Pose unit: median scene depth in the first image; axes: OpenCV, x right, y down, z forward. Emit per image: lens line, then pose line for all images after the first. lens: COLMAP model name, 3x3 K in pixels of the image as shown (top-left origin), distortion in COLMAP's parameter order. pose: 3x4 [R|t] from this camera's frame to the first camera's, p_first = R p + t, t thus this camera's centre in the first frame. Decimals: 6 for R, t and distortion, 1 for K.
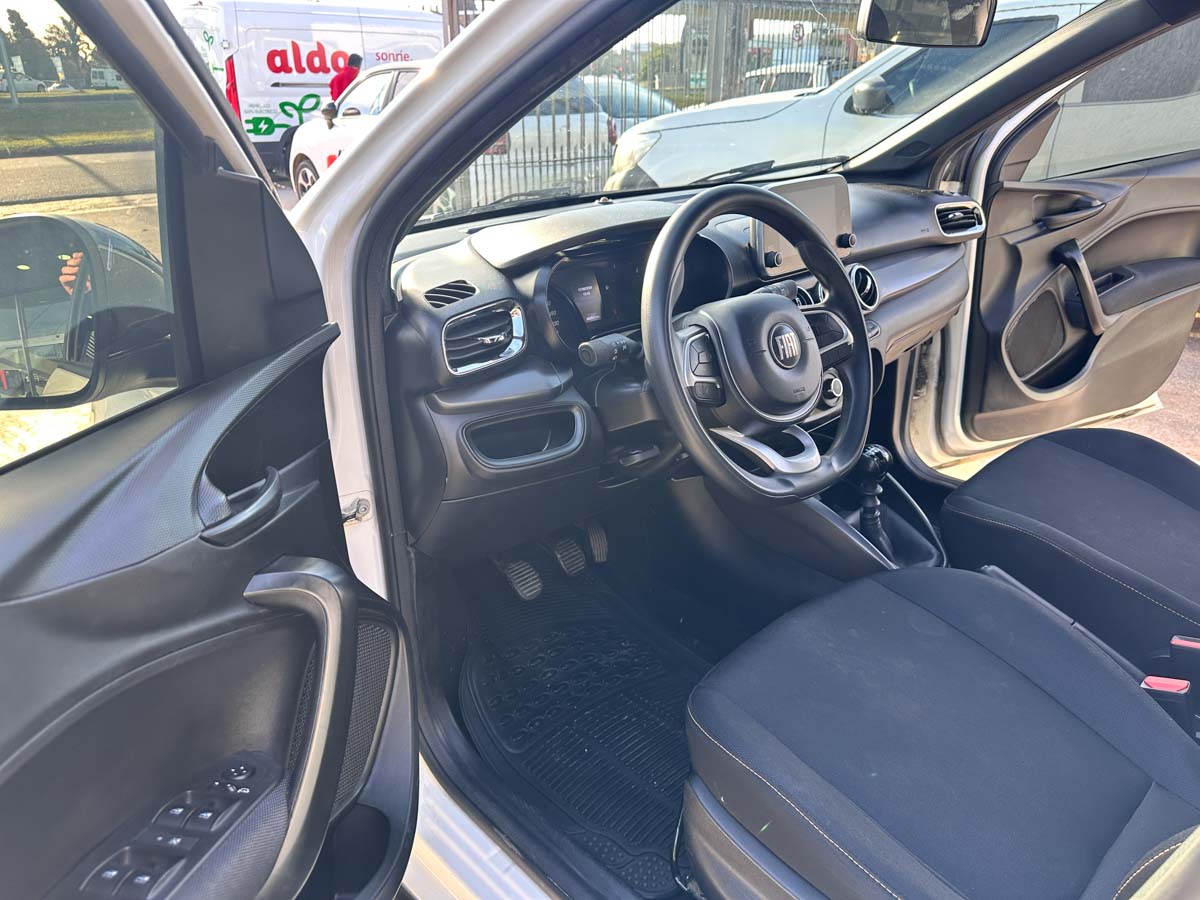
lens RADIAL K [[865.8, 0, 597.2], [0, 865.8, 428.9], [0, 0, 1]] dist [0.041150, -0.001050]
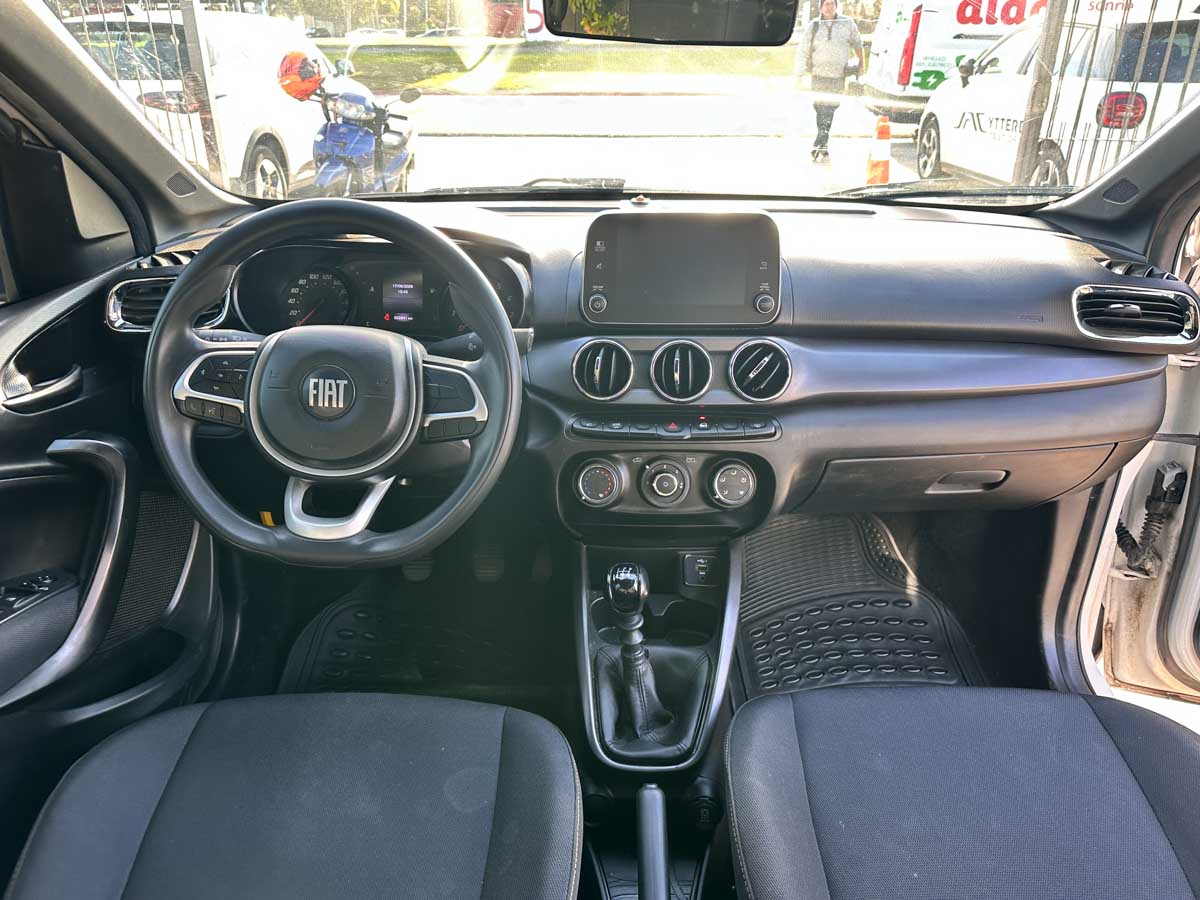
lens RADIAL K [[844.5, 0, 574.8], [0, 844.5, 449.9], [0, 0, 1]] dist [-0.003803, 0.040177]
pose [[0.703471, 0.328912, -0.630037, 0.516647], [-0.276002, 0.943323, 0.184292, -0.145386], [0.654944, 0.044247, 0.754381, 0.289682]]
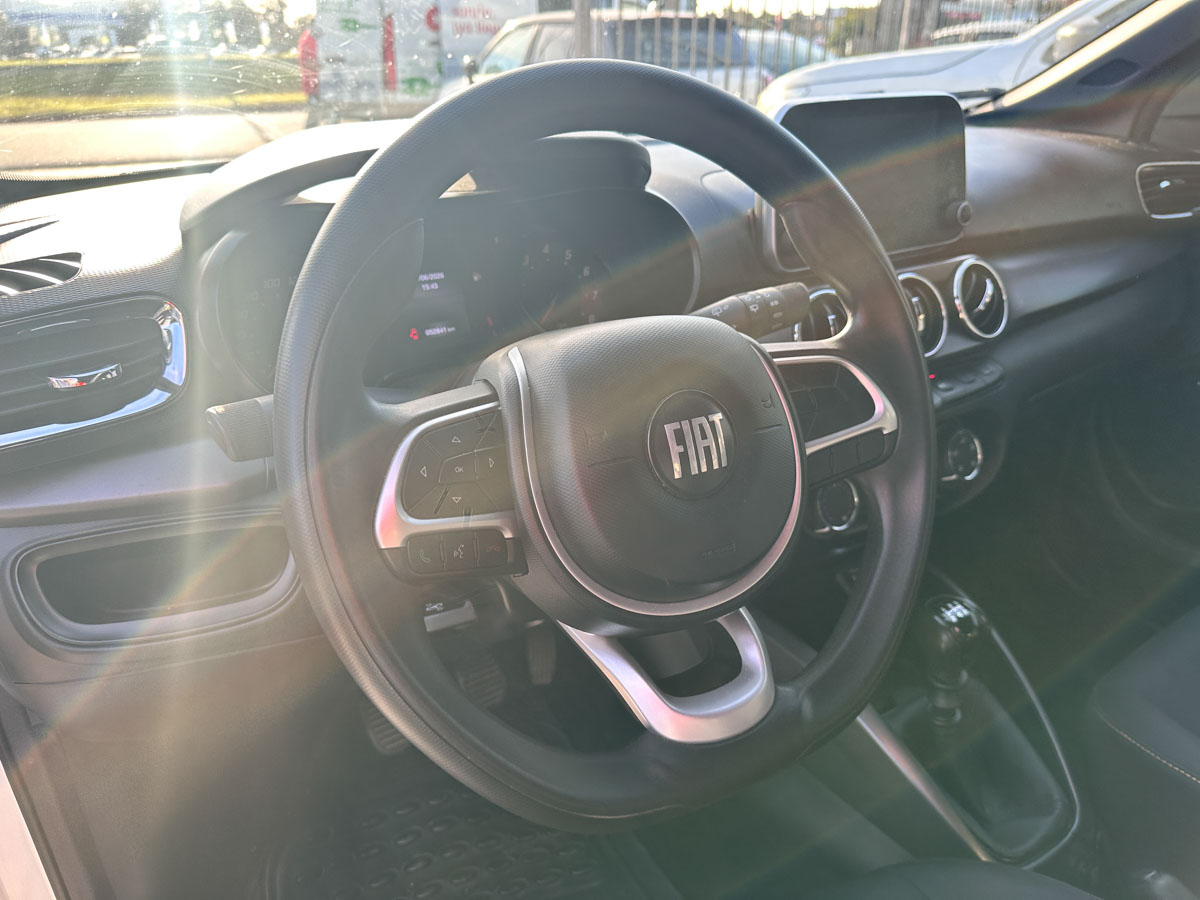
lens RADIAL K [[877.8, 0, 603.6], [0, 877.8, 450.6], [0, 0, 1]] dist [0.002975, 0.006360]
pose [[0.982955, 0.084245, -0.163406, 0.133229], [-0.075807, 0.995480, 0.057217, -0.062265], [0.167488, -0.043854, 0.984898, 0.311843]]
